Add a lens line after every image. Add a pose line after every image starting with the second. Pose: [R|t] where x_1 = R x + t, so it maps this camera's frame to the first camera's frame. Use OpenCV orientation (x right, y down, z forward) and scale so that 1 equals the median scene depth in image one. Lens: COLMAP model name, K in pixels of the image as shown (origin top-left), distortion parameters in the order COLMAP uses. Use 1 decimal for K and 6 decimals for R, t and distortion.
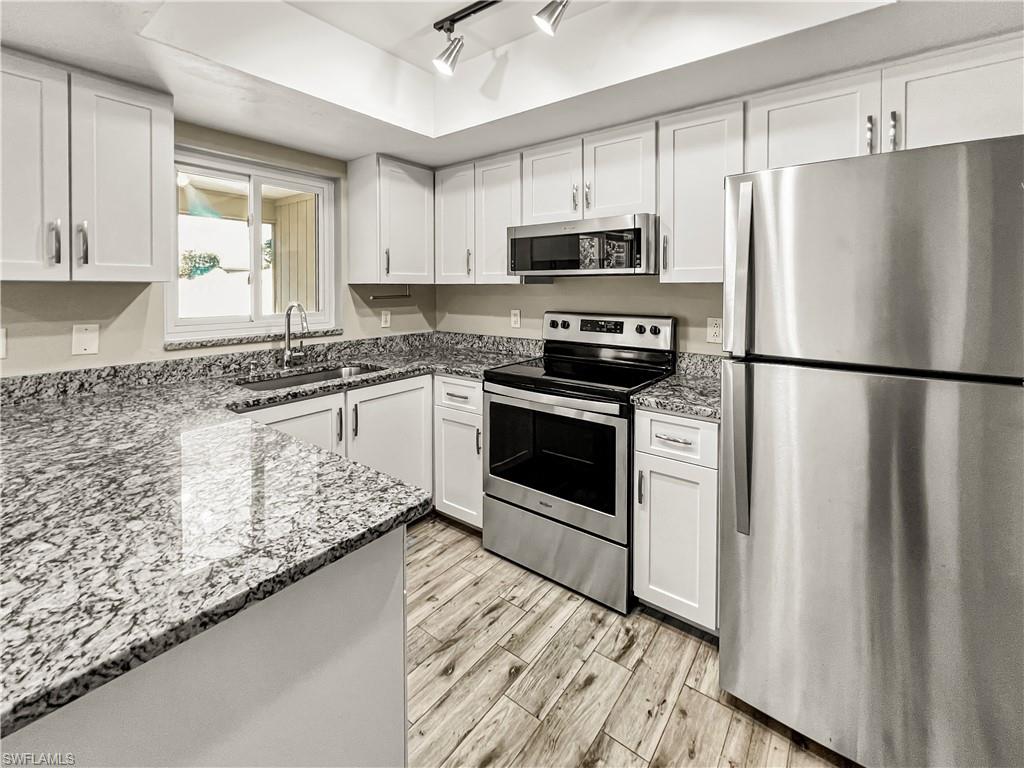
lens RADIAL K [[447.3, 0, 504.7], [0, 447.3, 291.7], [0, 0, 1]] dist [-0.001302, 0.000013]
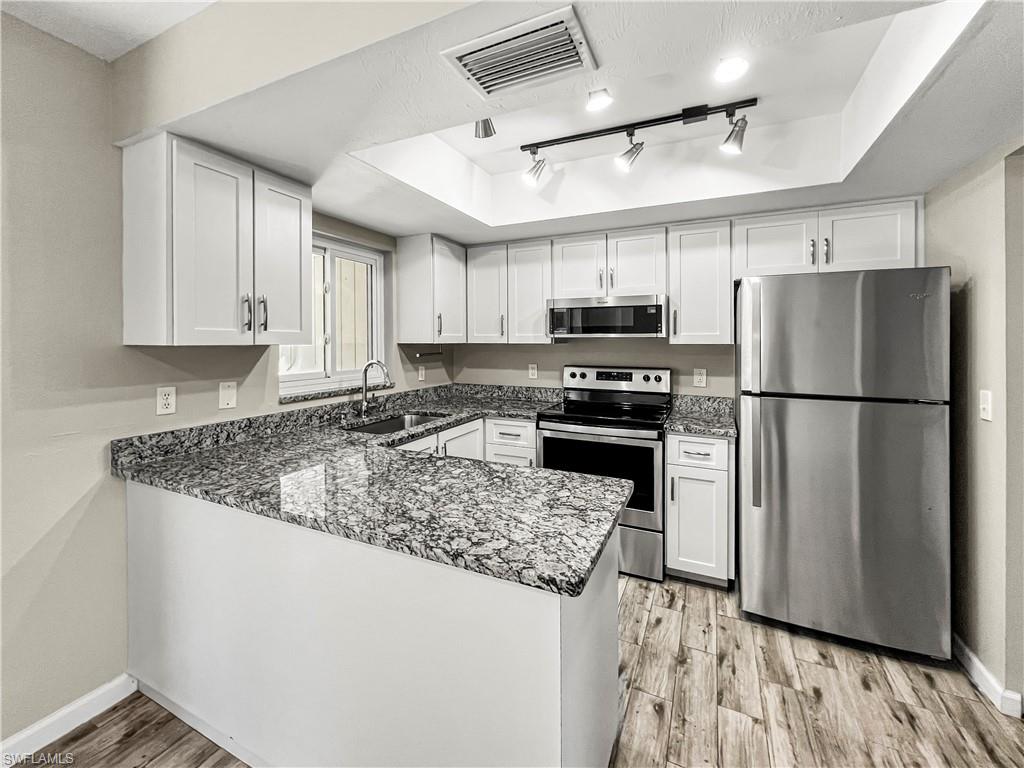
lens RADIAL K [[433.1, 0, 500.5], [0, 433.1, 340.7], [0, 0, 1]] dist [0.001008, 0.000130]
pose [[0.978387, 0.000175, 0.206780, -0.402349], [0.001834, 0.999953, -0.009528, -0.016604], [-0.206772, 0.009701, 0.978341, -0.185072]]
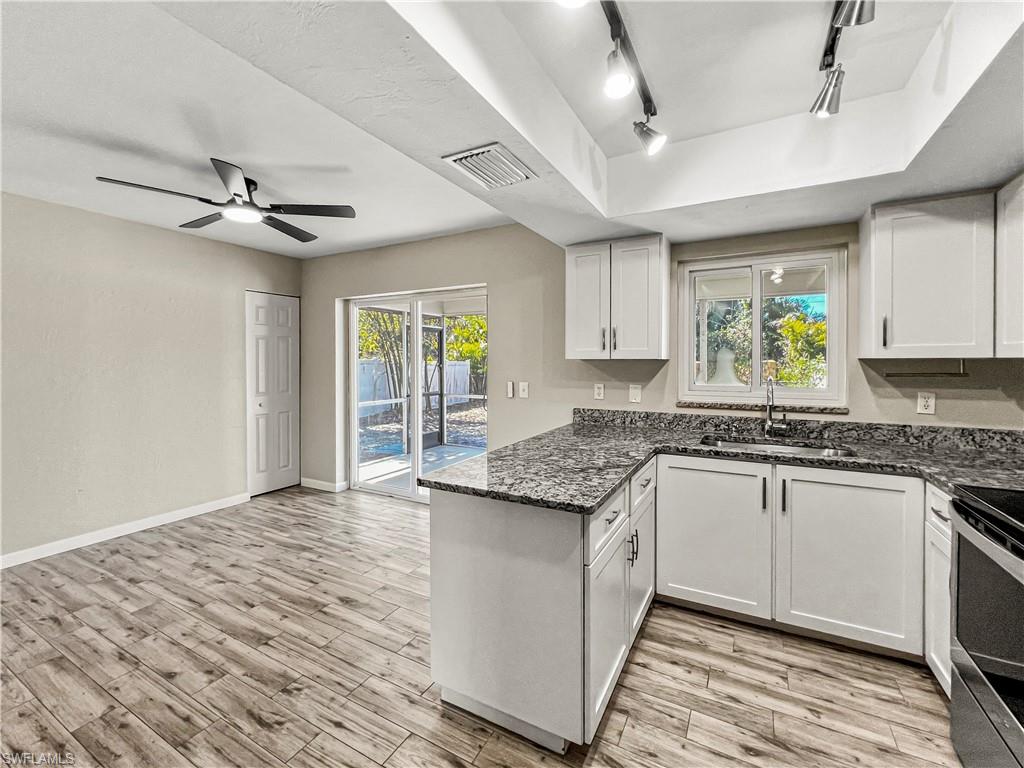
lens RADIAL K [[444.1, 0, 499.4], [0, 444.1, 365.0], [0, 0, 1]] dist [-0.000595, -0.000230]
pose [[0.149015, 0.009074, -0.988793, 0.520515], [-0.007528, 0.999939, 0.008042, -0.008169], [0.988806, 0.006246, 0.149074, 0.204249]]
